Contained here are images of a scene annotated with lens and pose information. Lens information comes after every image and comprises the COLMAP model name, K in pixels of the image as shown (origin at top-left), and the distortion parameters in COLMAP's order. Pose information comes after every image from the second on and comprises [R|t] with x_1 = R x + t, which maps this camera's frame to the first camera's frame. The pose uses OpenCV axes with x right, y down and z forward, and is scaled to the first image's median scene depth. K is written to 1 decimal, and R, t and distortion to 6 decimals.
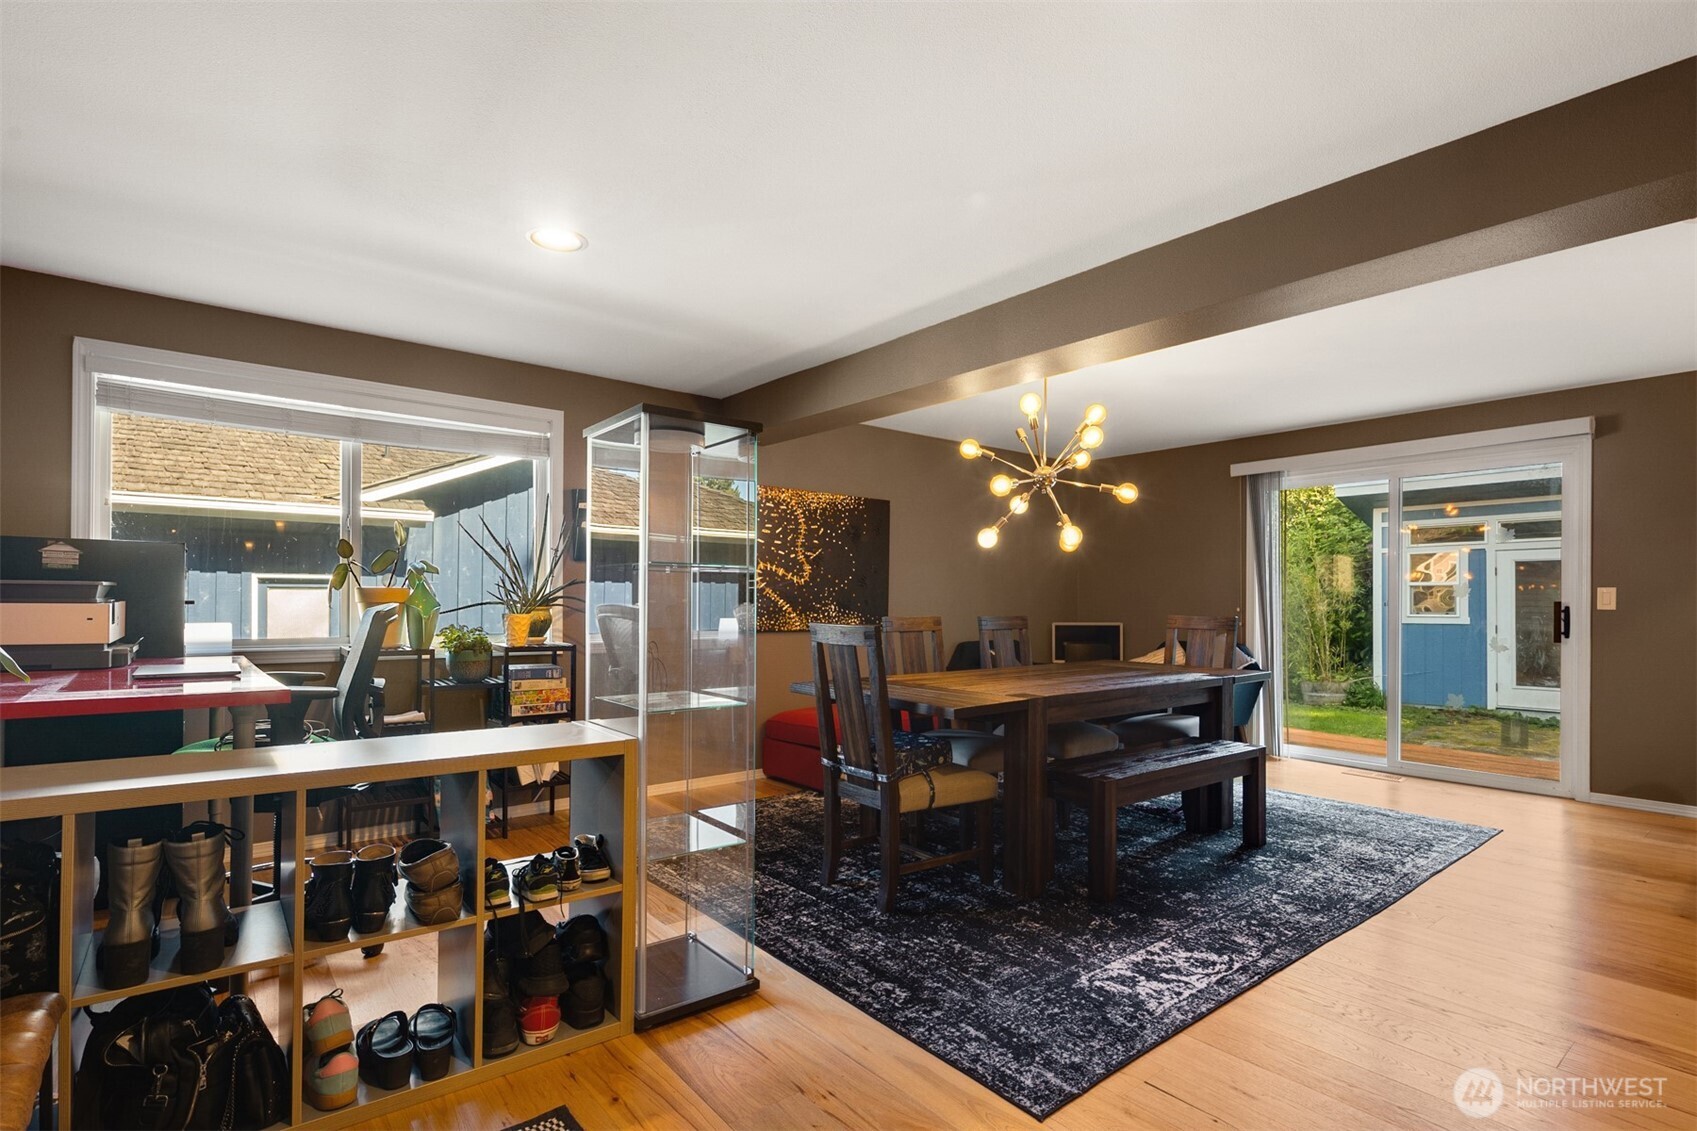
lens RADIAL K [[819.1, 0, 839.0], [0, 819.1, 580.2], [0, 0, 1]] dist [0.003783, -0.004244]
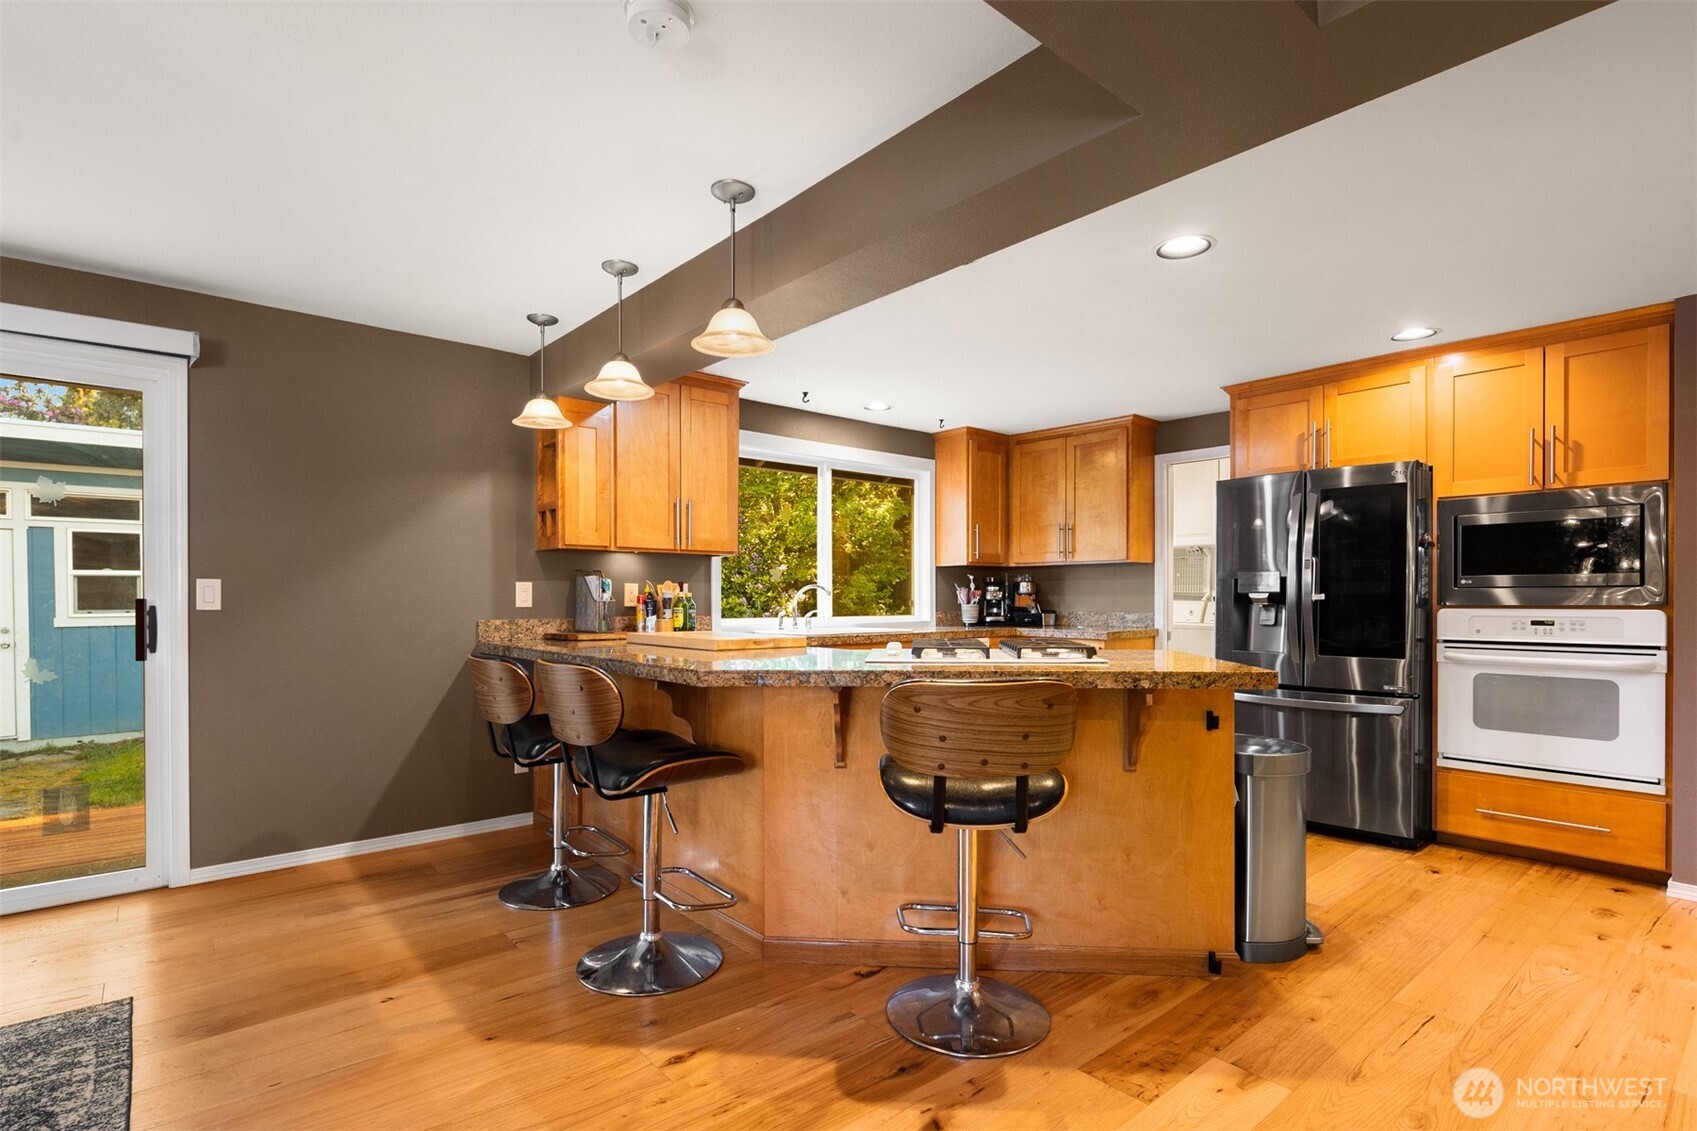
lens RADIAL K [[819.1, 0, 841.1], [0, 819.1, 602.0], [0, 0, 1]] dist [0.003783, -0.004244]
pose [[-0.023530, -0.008597, 0.999686, 0.203737], [-0.022256, 0.999720, 0.008074, 0.010939], [-0.999475, -0.022059, -0.023714, 0.459961]]
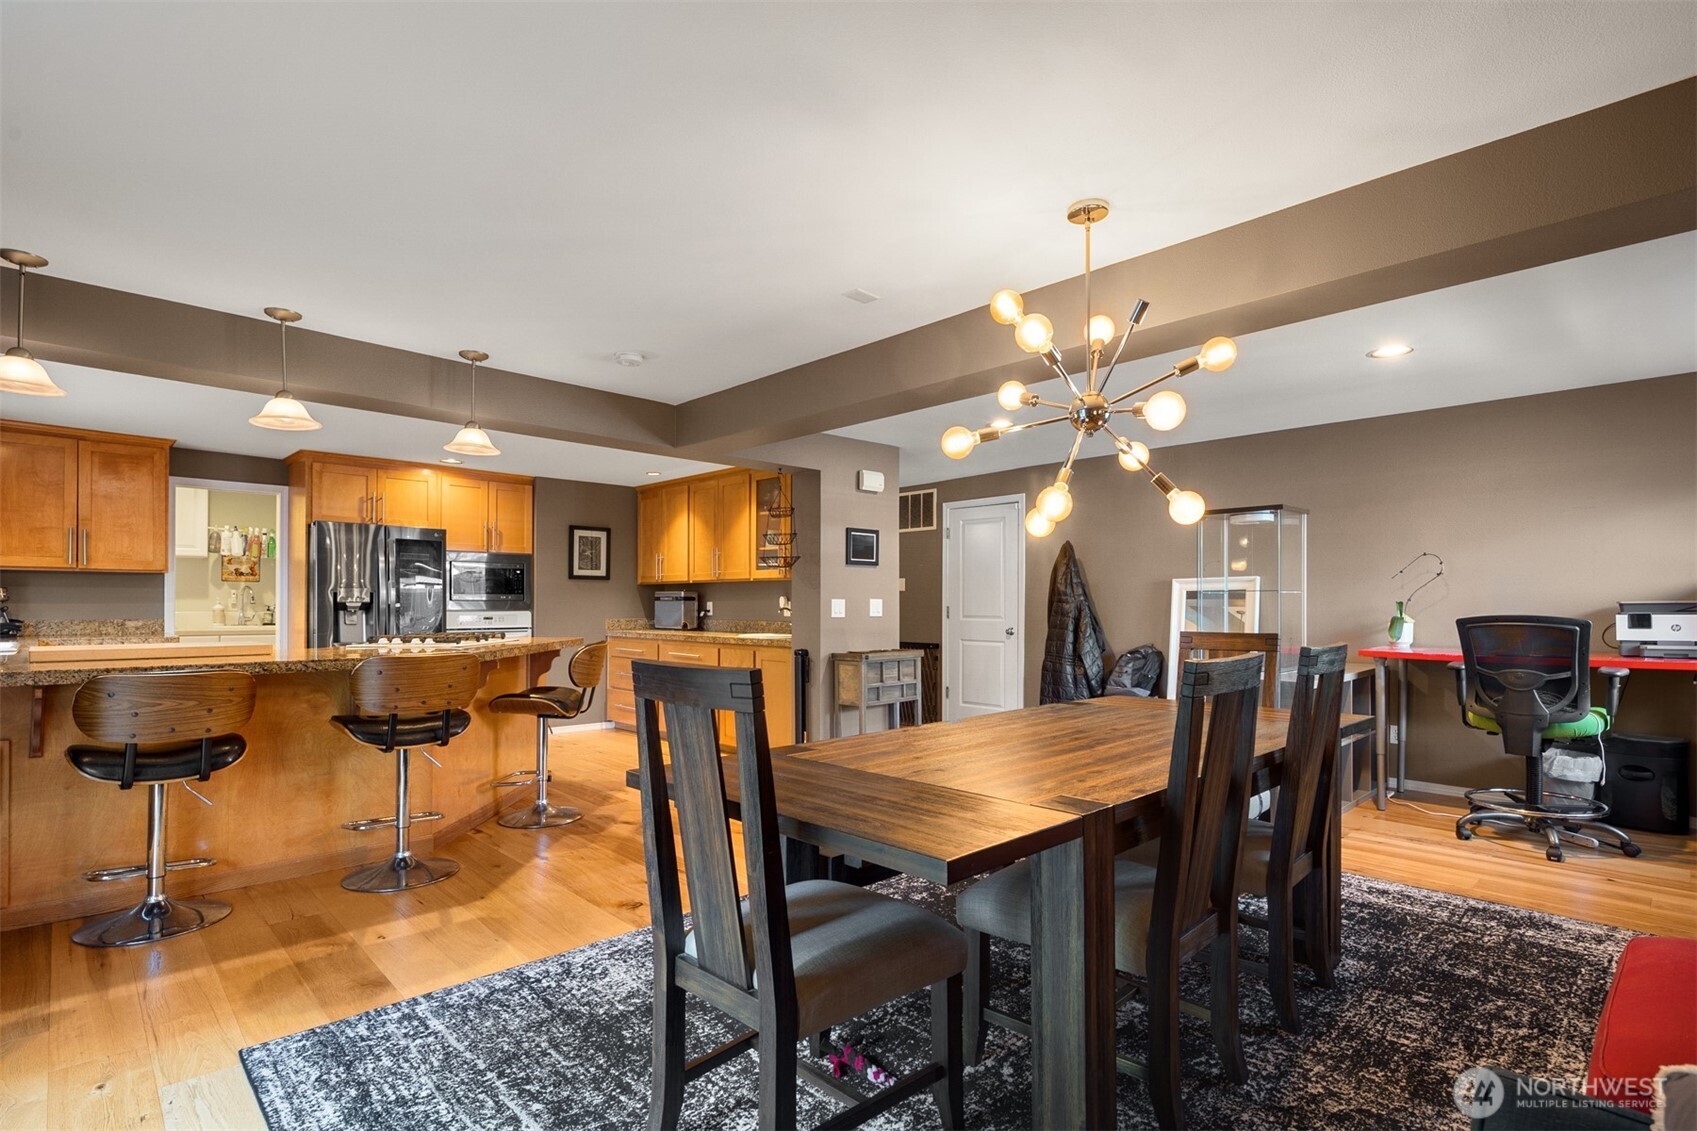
lens RADIAL K [[819.1, 0, 846.5], [0, 819.1, 598.4], [0, 0, 1]] dist [0.003783, -0.004244]
pose [[-0.995460, -0.006935, -0.094926, 0.428385], [-0.004065, 0.999530, -0.030390, 0.028705], [0.095092, -0.029866, -0.995020, 1.390523]]
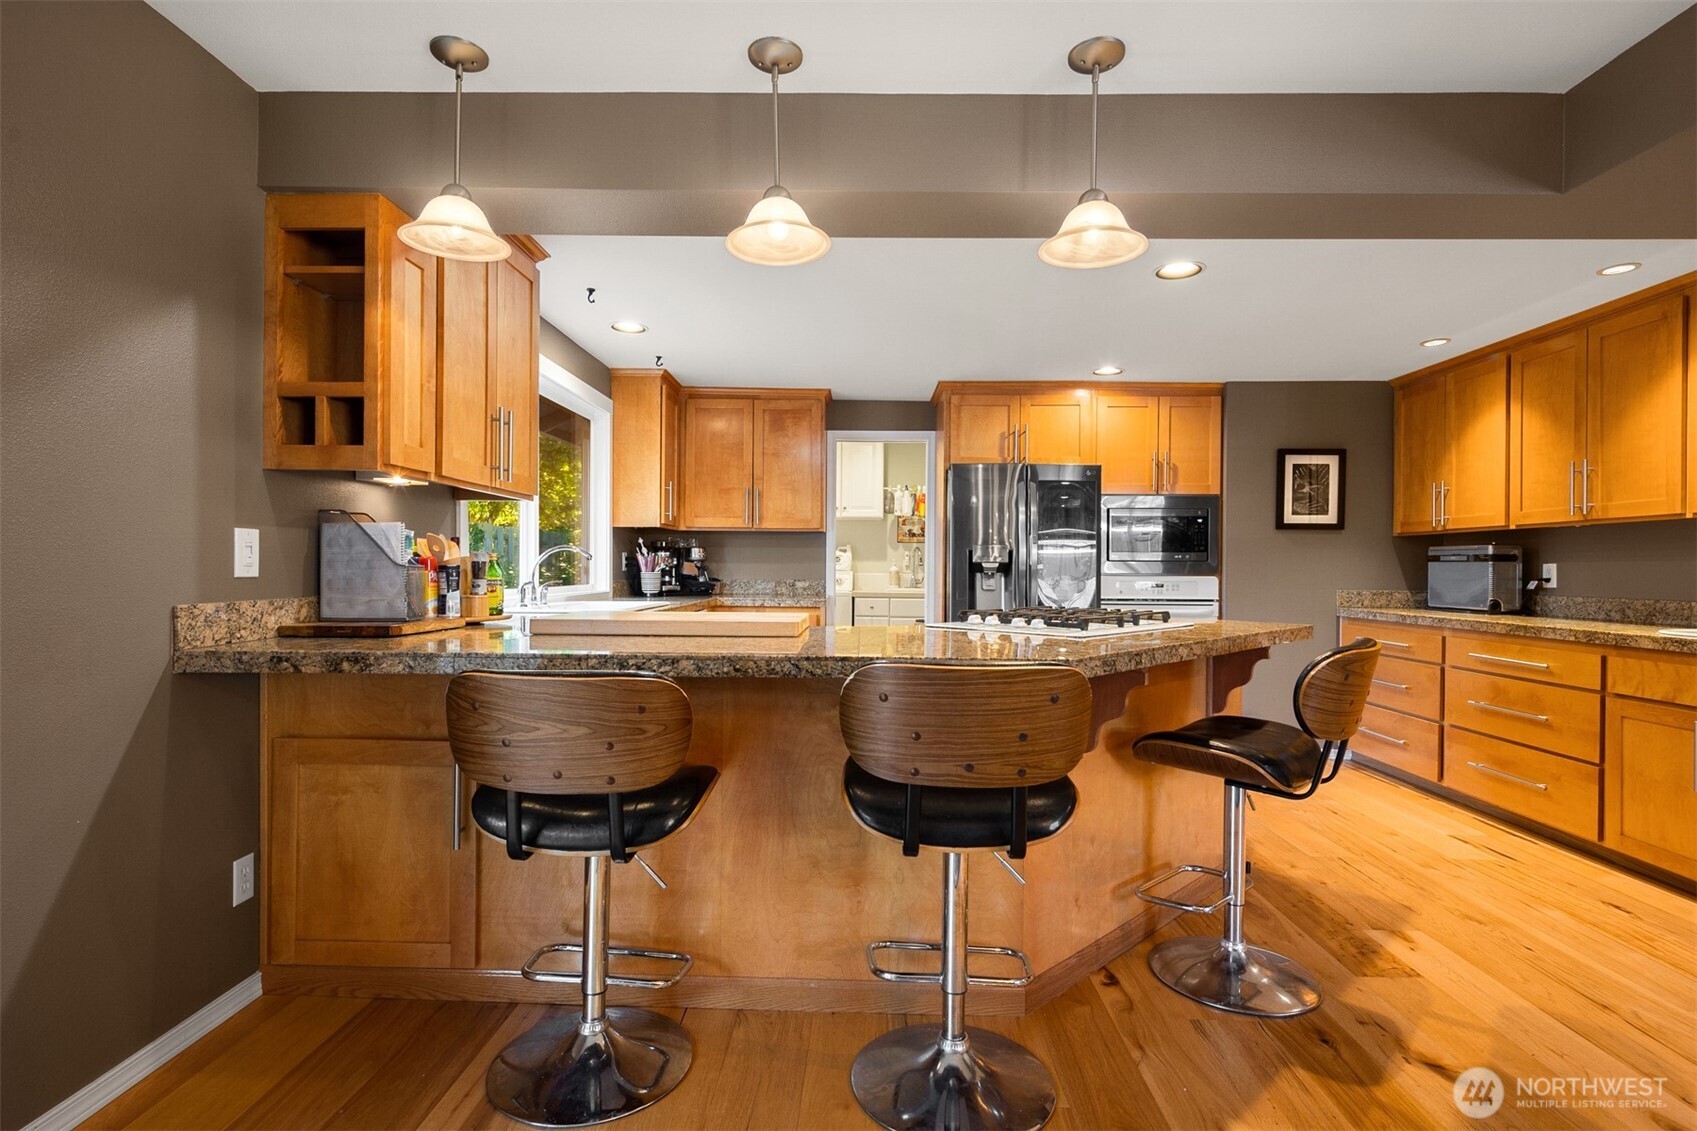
lens RADIAL K [[819.1, 0, 843.9], [0, 819.1, 570.7], [0, 0, 1]] dist [0.003783, -0.004244]
pose [[-0.761100, -0.012683, 0.648510, 0.554752], [-0.025552, 0.999619, -0.010439, 0.024254], [-0.648130, -0.024516, -0.761135, 0.917040]]
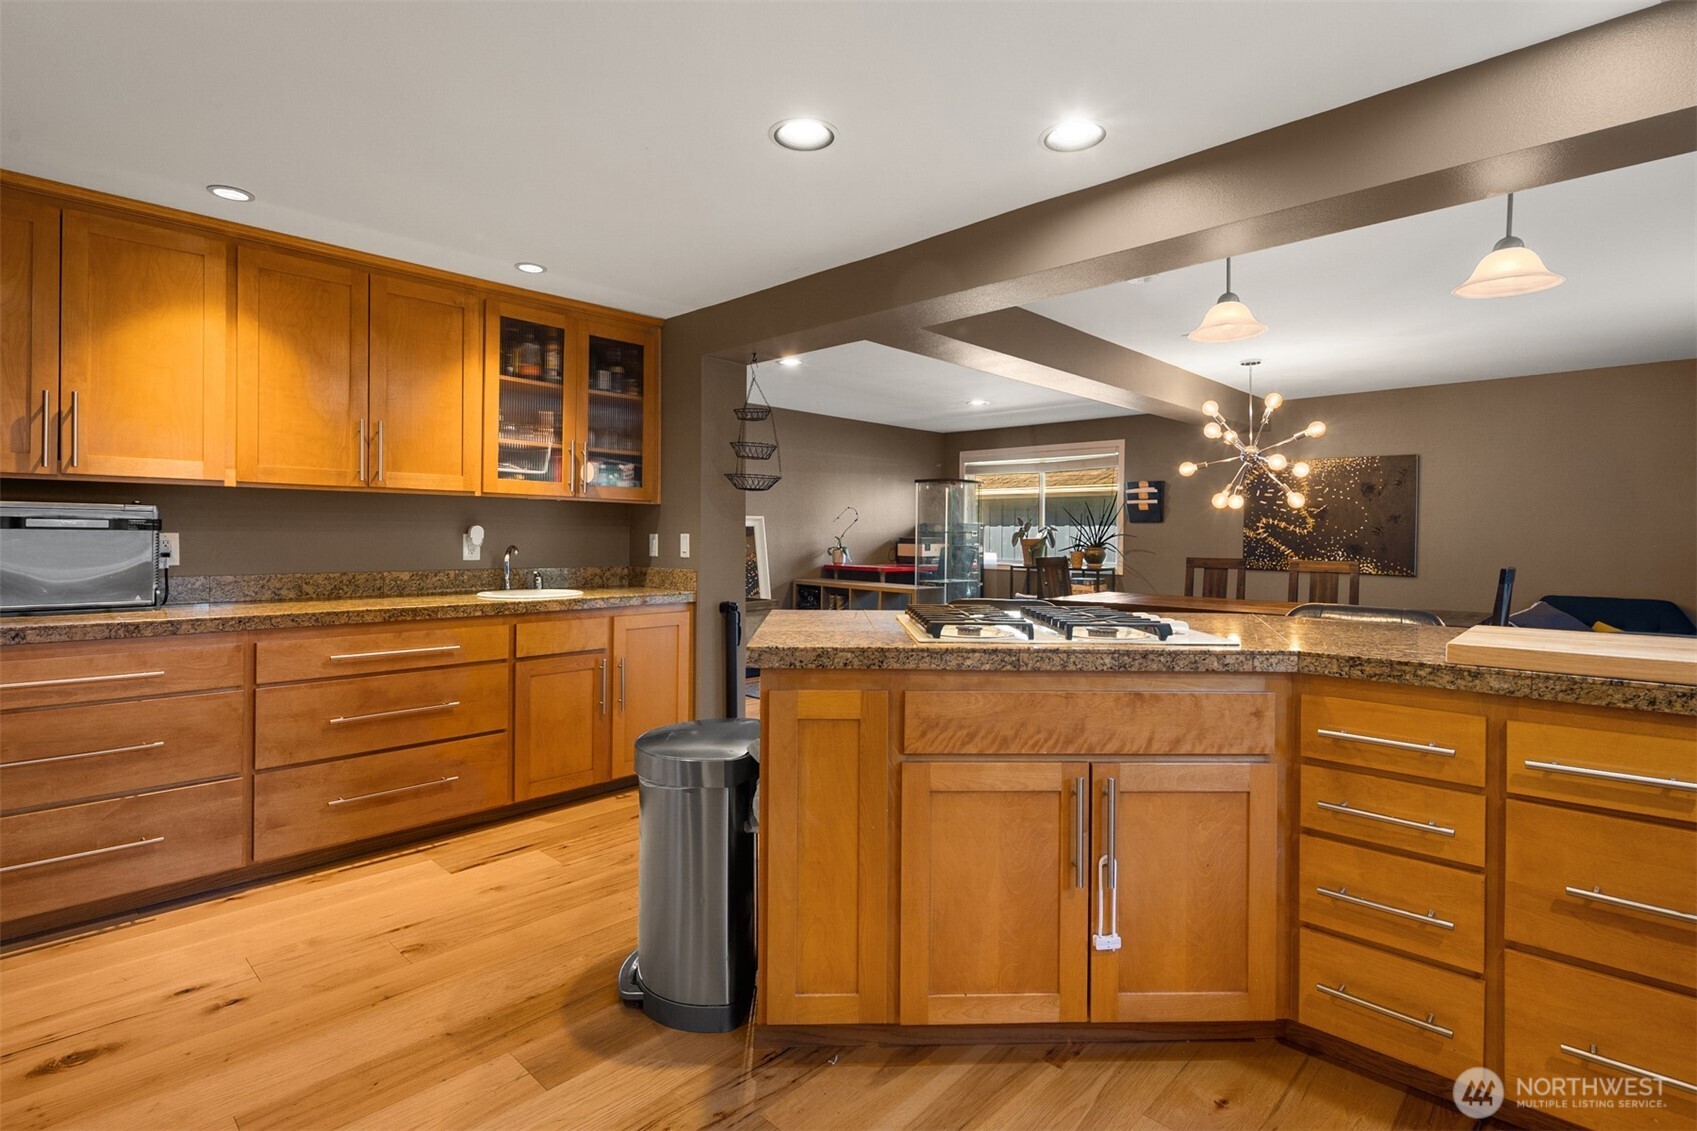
lens RADIAL K [[819.1, 0, 851.2], [0, 819.1, 530.6], [0, 0, 1]] dist [0.003783, -0.004244]
pose [[0.134755, -0.010372, -0.990825, 1.295881], [0.015829, 0.999840, -0.008314, -0.001196], [0.990753, -0.014563, 0.134898, 0.161289]]
